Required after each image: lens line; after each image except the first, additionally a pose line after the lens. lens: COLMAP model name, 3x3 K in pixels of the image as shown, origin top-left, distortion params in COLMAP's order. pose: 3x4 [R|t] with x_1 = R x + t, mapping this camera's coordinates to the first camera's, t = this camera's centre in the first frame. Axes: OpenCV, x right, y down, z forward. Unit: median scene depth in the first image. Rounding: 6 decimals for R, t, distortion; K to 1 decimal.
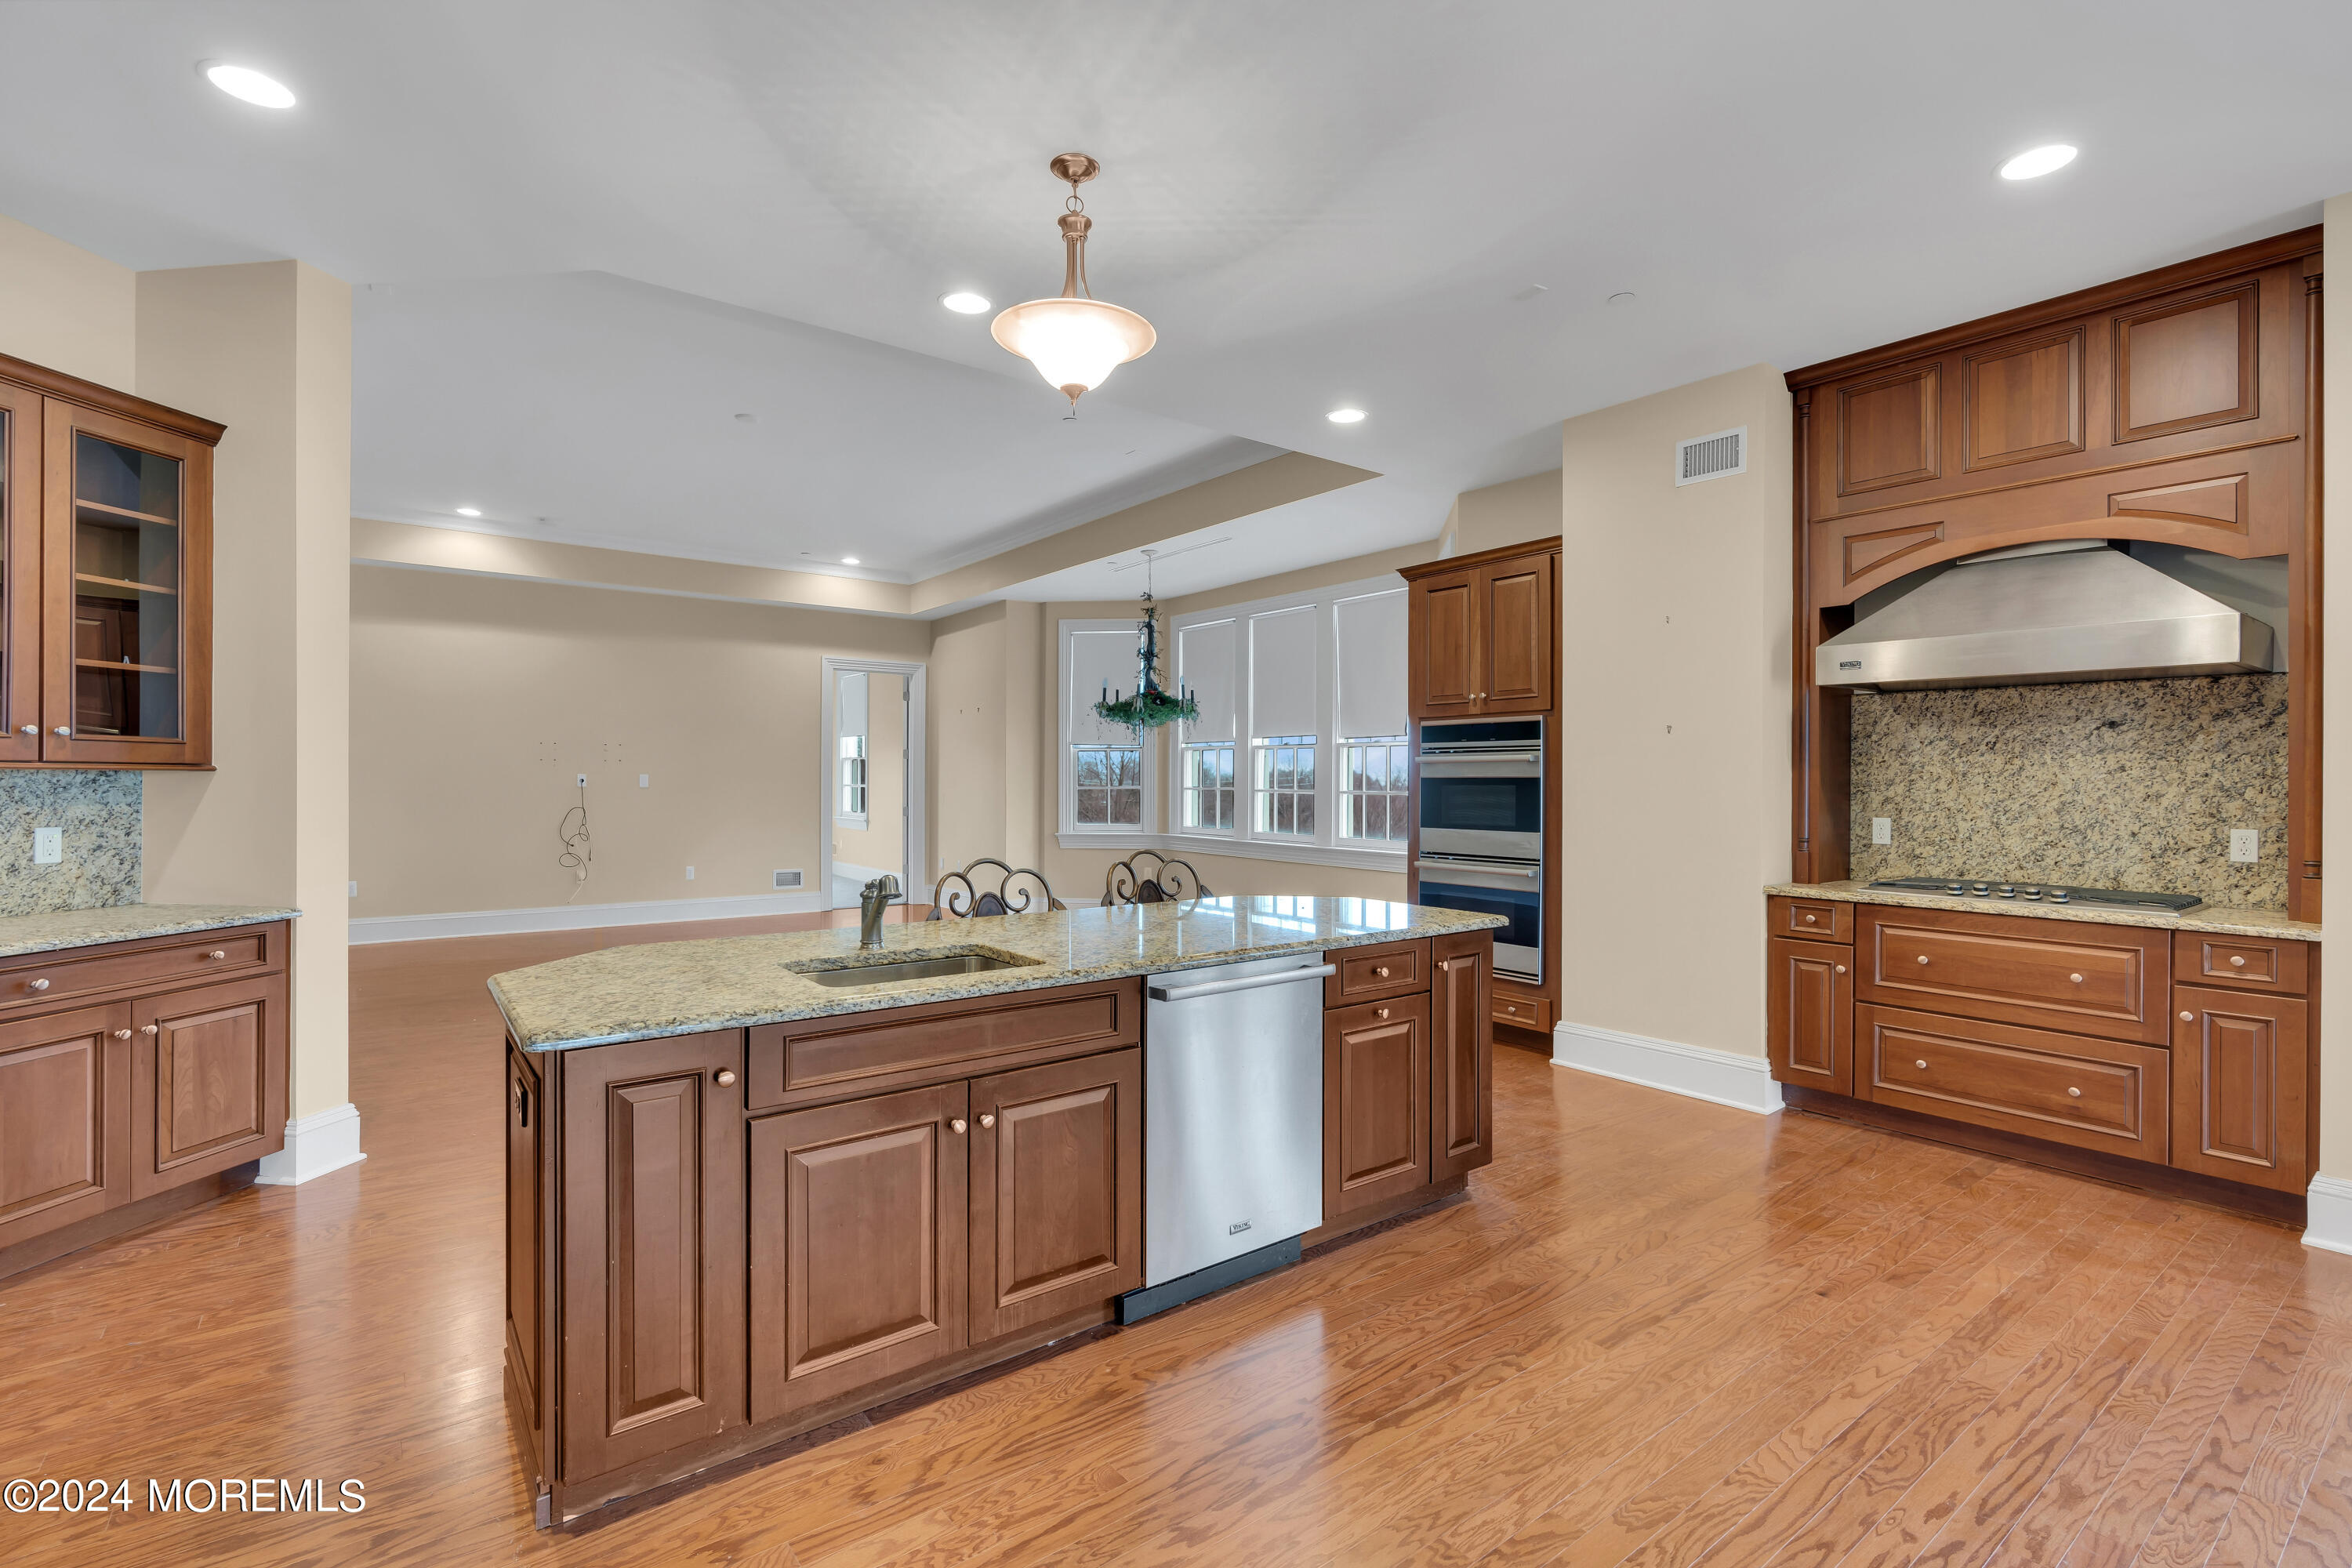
lens RADIAL K [[1070.9, 0, 1185.7], [0, 1070.9, 780.5], [0, 0, 1]] dist [-0.008905, 0.003067]
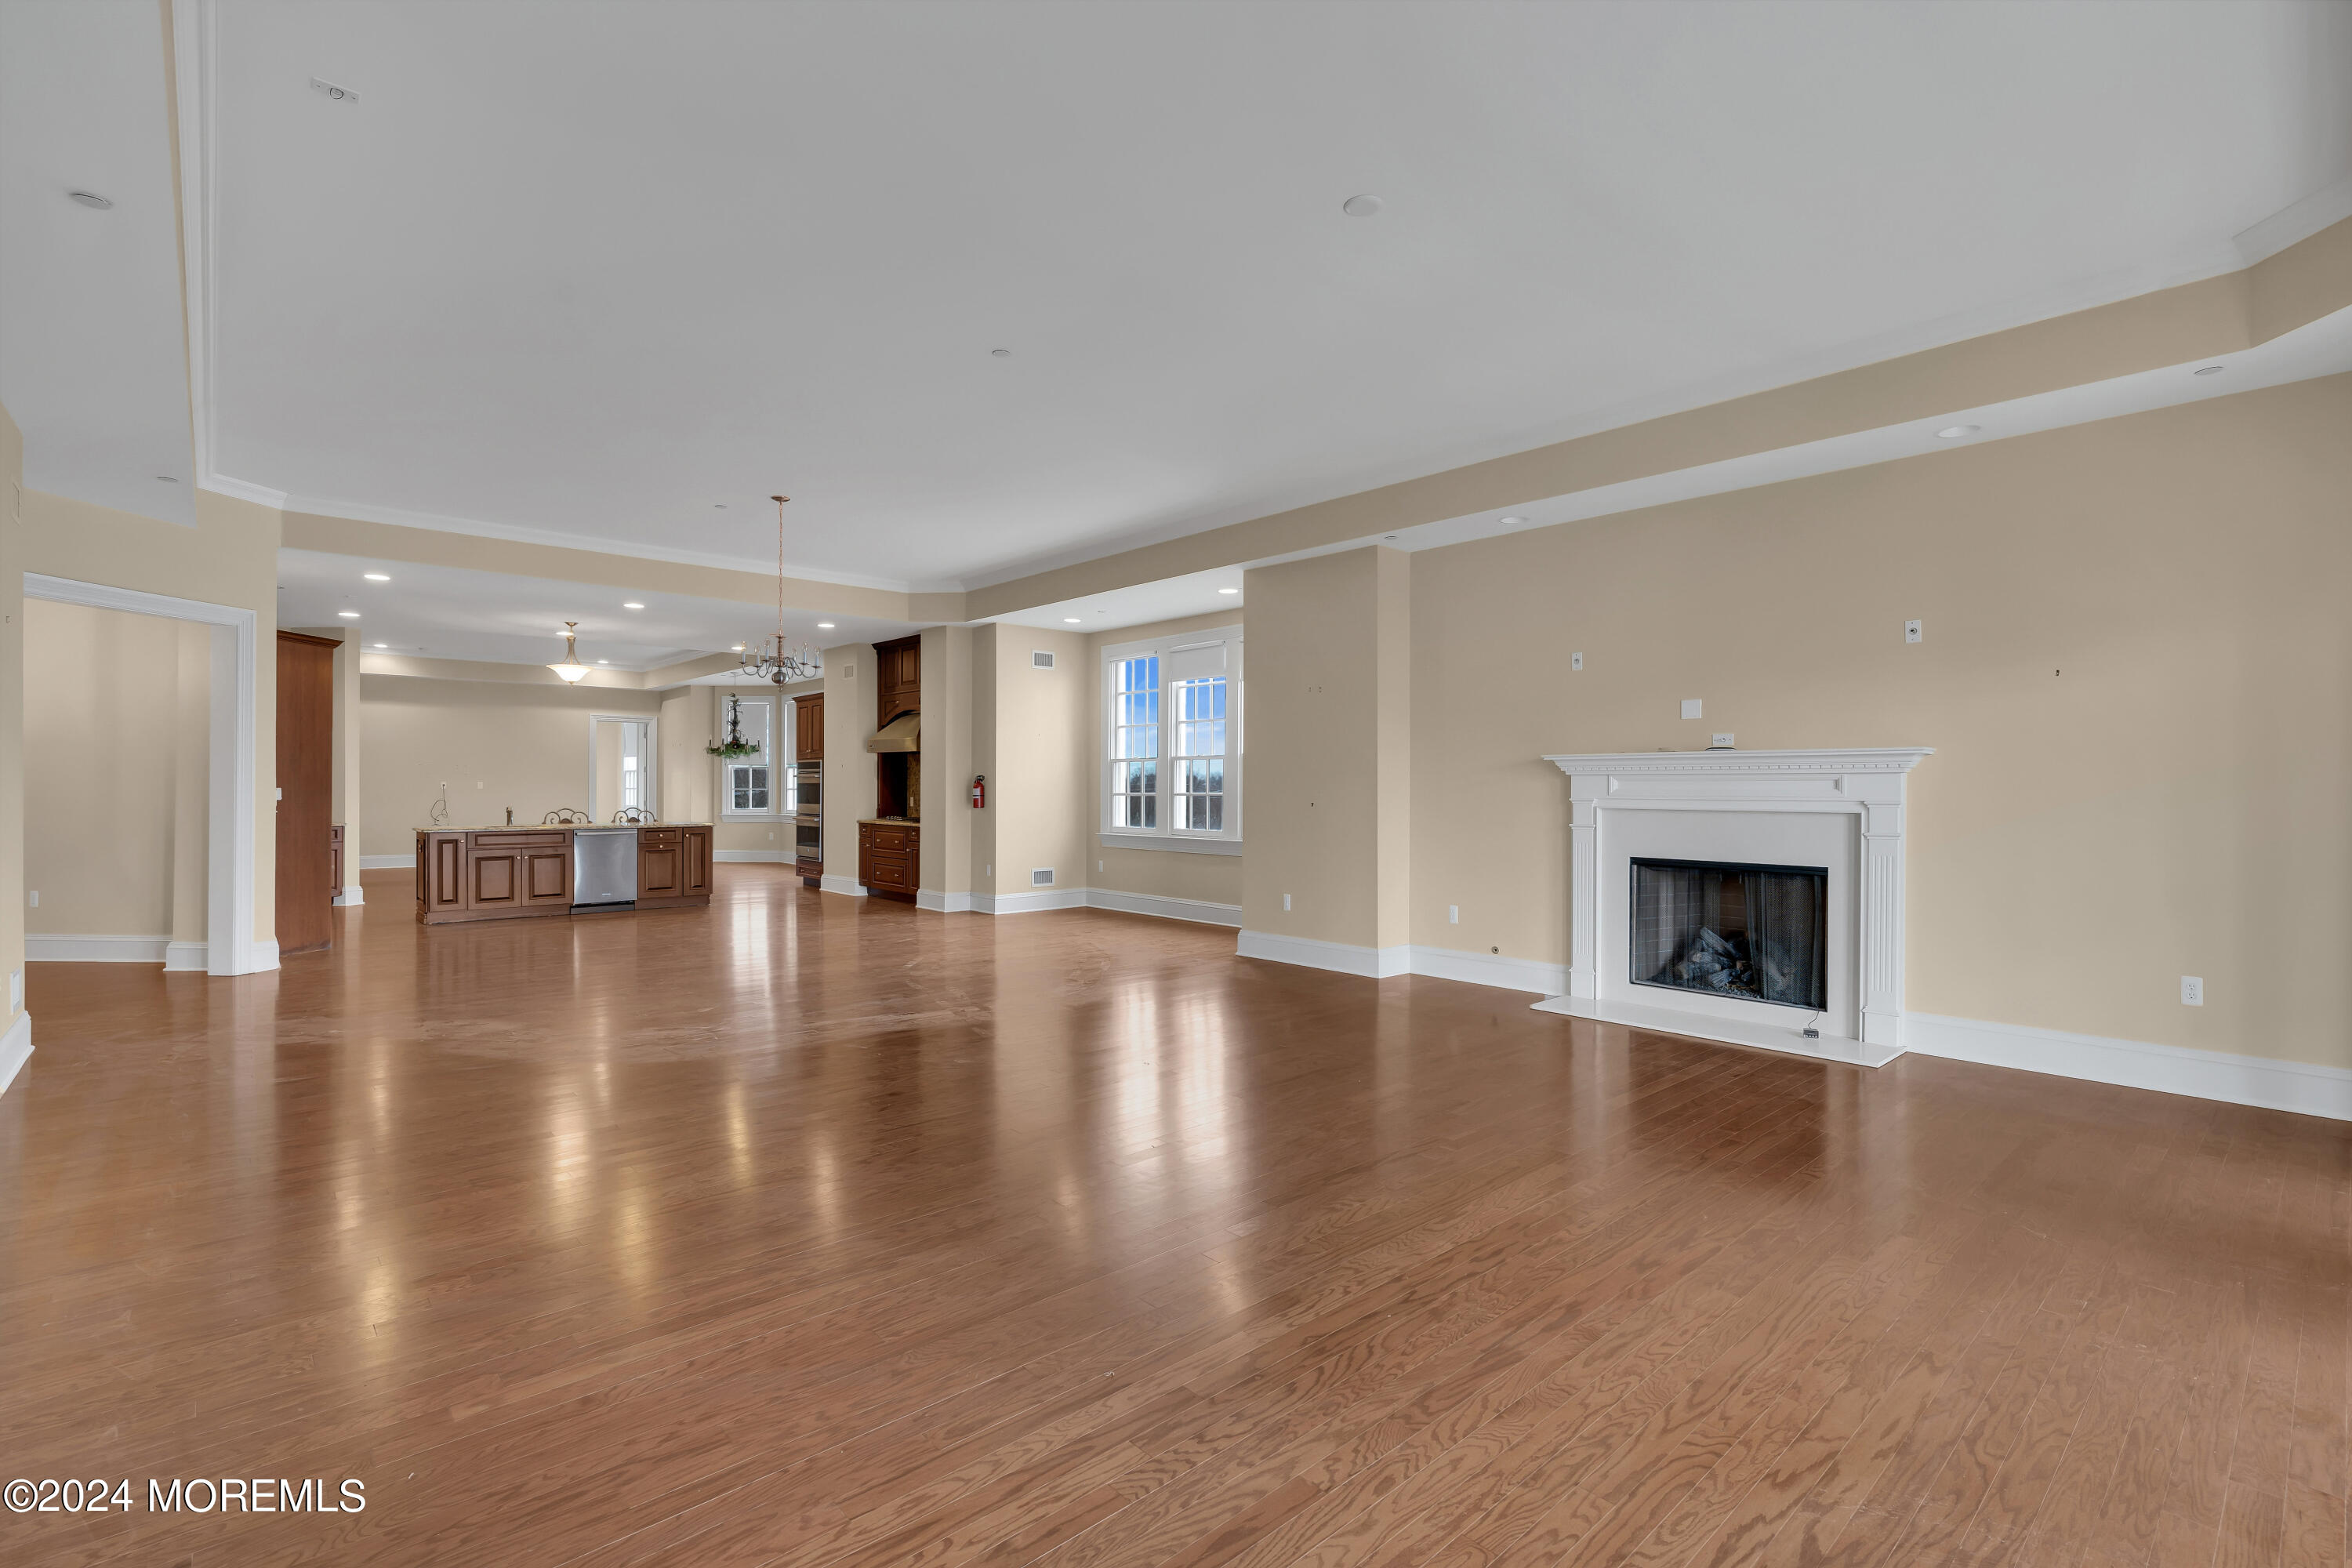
lens RADIAL K [[1070.9, 0, 1189.4], [0, 1070.9, 787.9], [0, 0, 1]] dist [-0.008905, 0.003067]
pose [[0.996515, -0.001613, 0.083394, 0.915645], [0.001287, 0.999991, 0.003971, -0.000547], [-0.083399, -0.003850, 0.996509, -1.533875]]
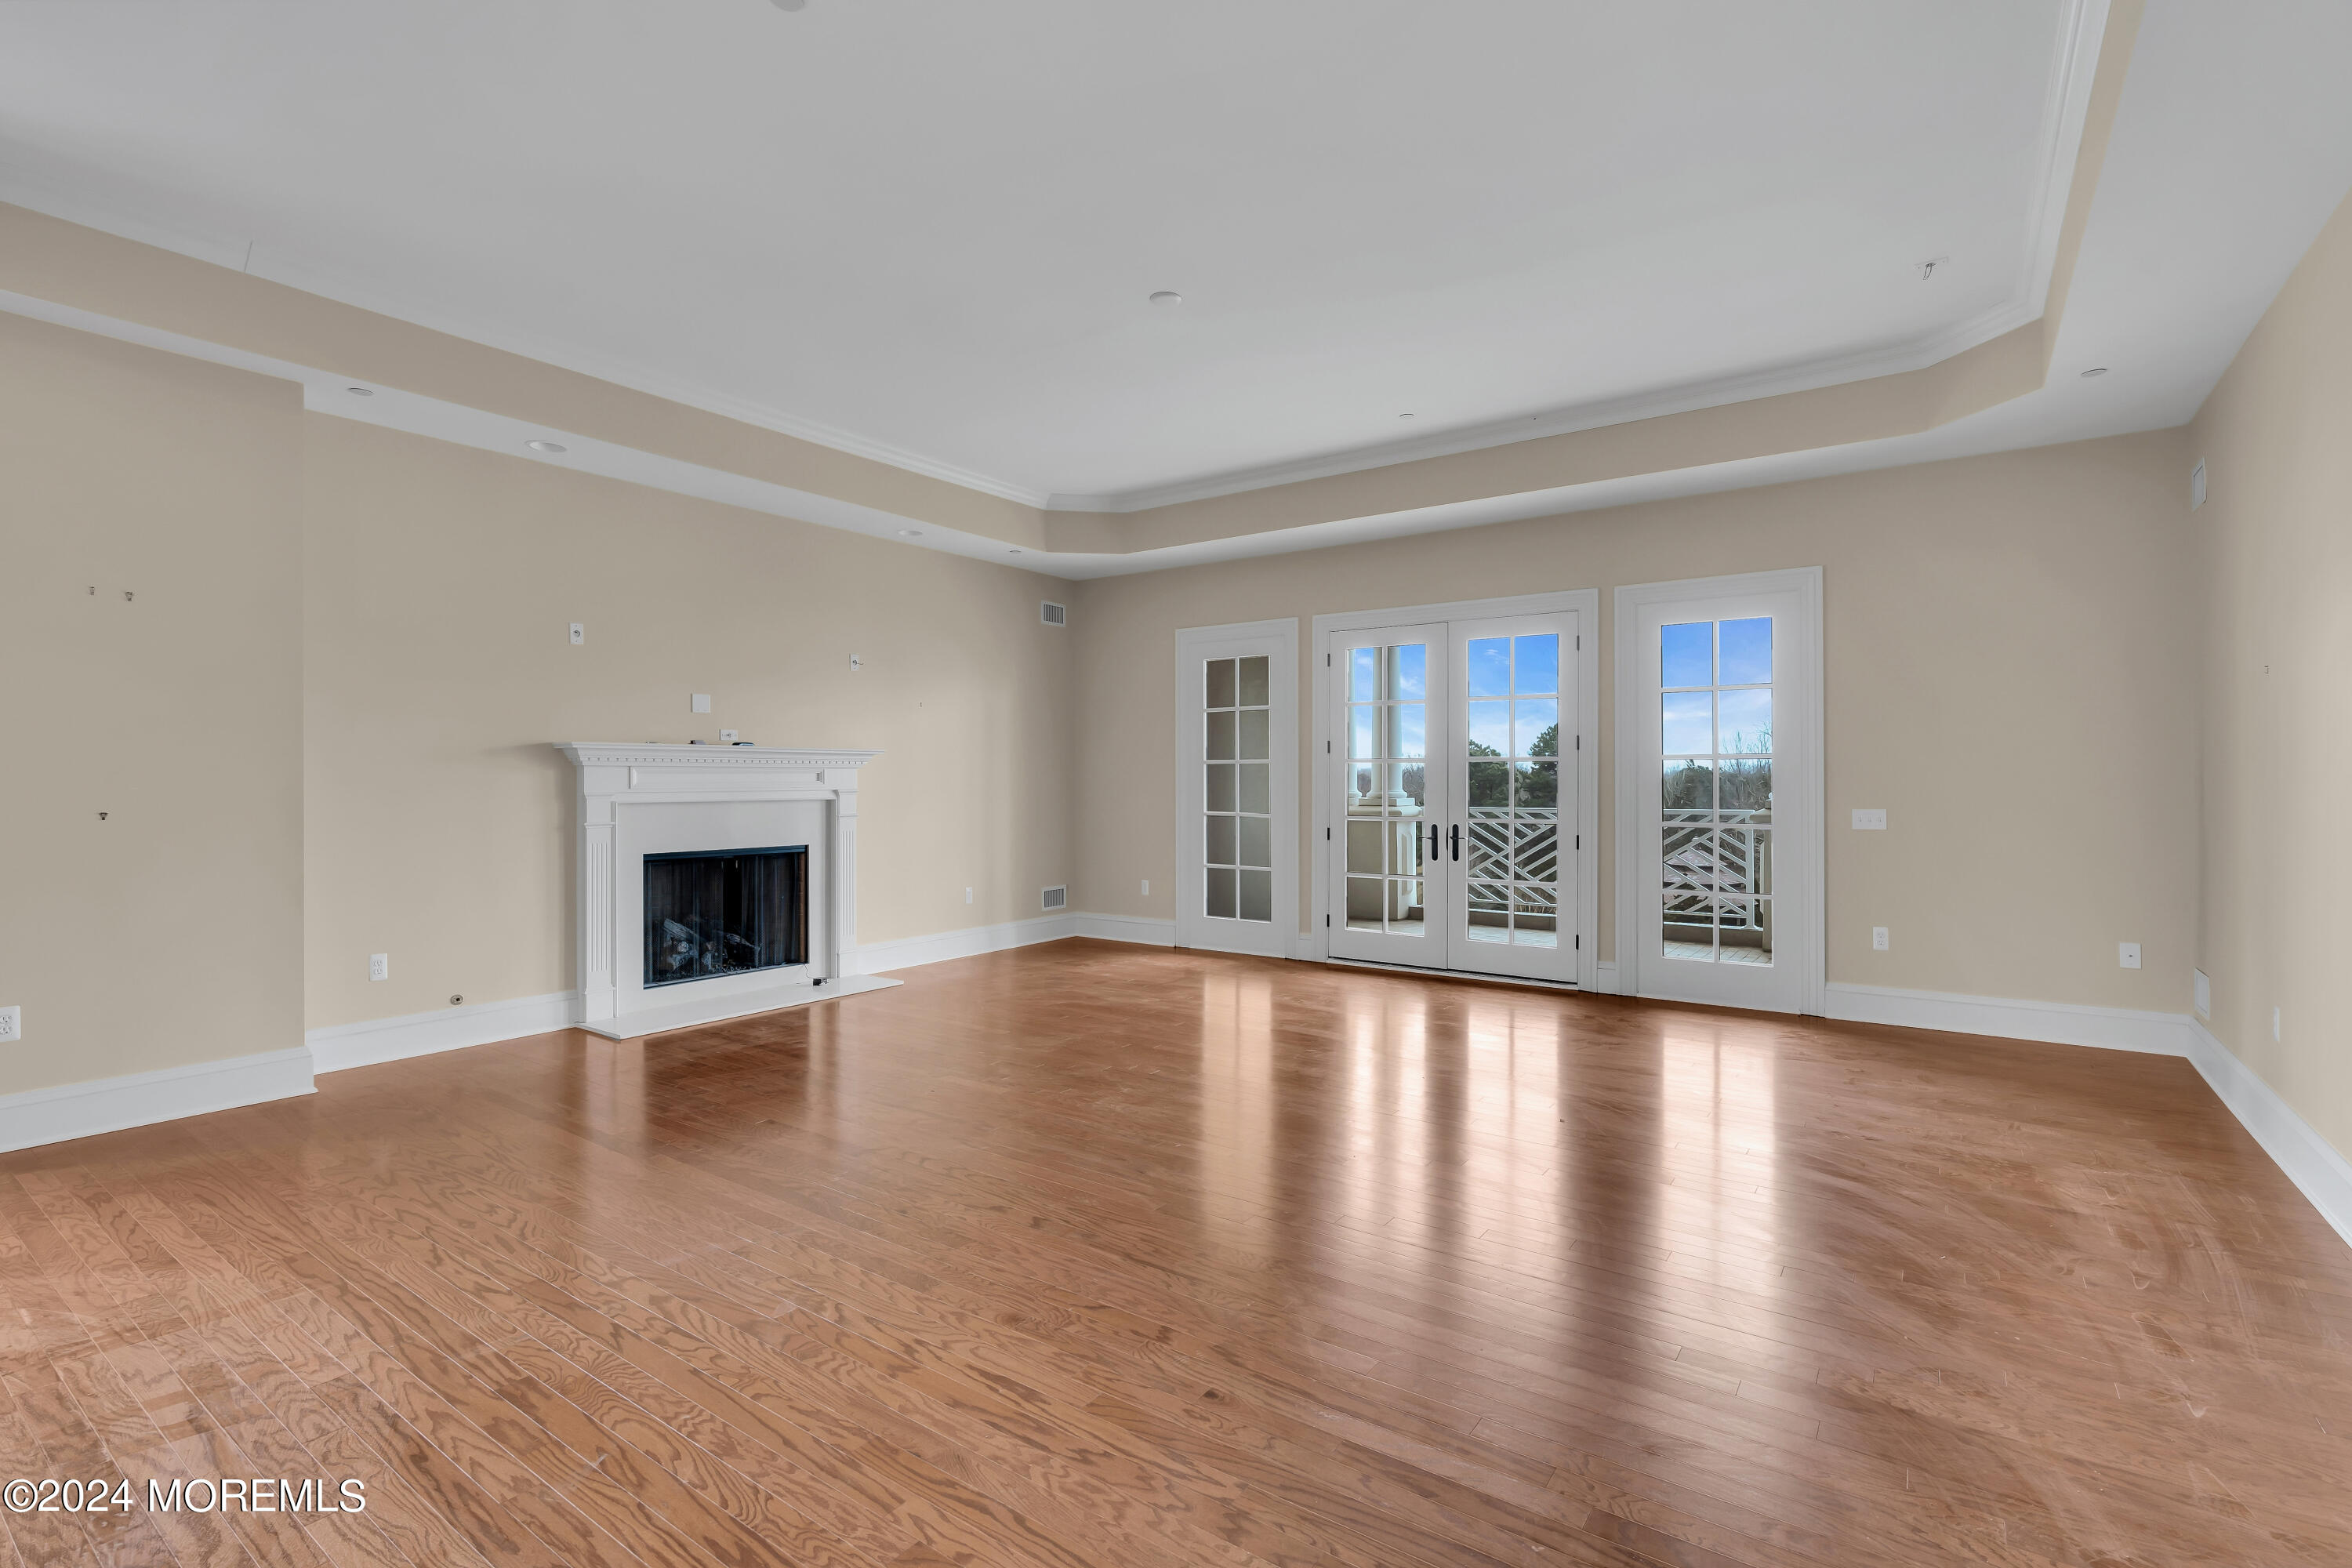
lens RADIAL K [[1070.9, 0, 1183.0], [0, 1070.9, 783.6], [0, 0, 1]] dist [-0.008905, 0.003067]
pose [[-0.286650, -0.008476, 0.957998, 0.315355], [-0.003857, 0.999963, 0.007693, -0.002171], [-0.958028, -0.001490, -0.286672, -0.658943]]
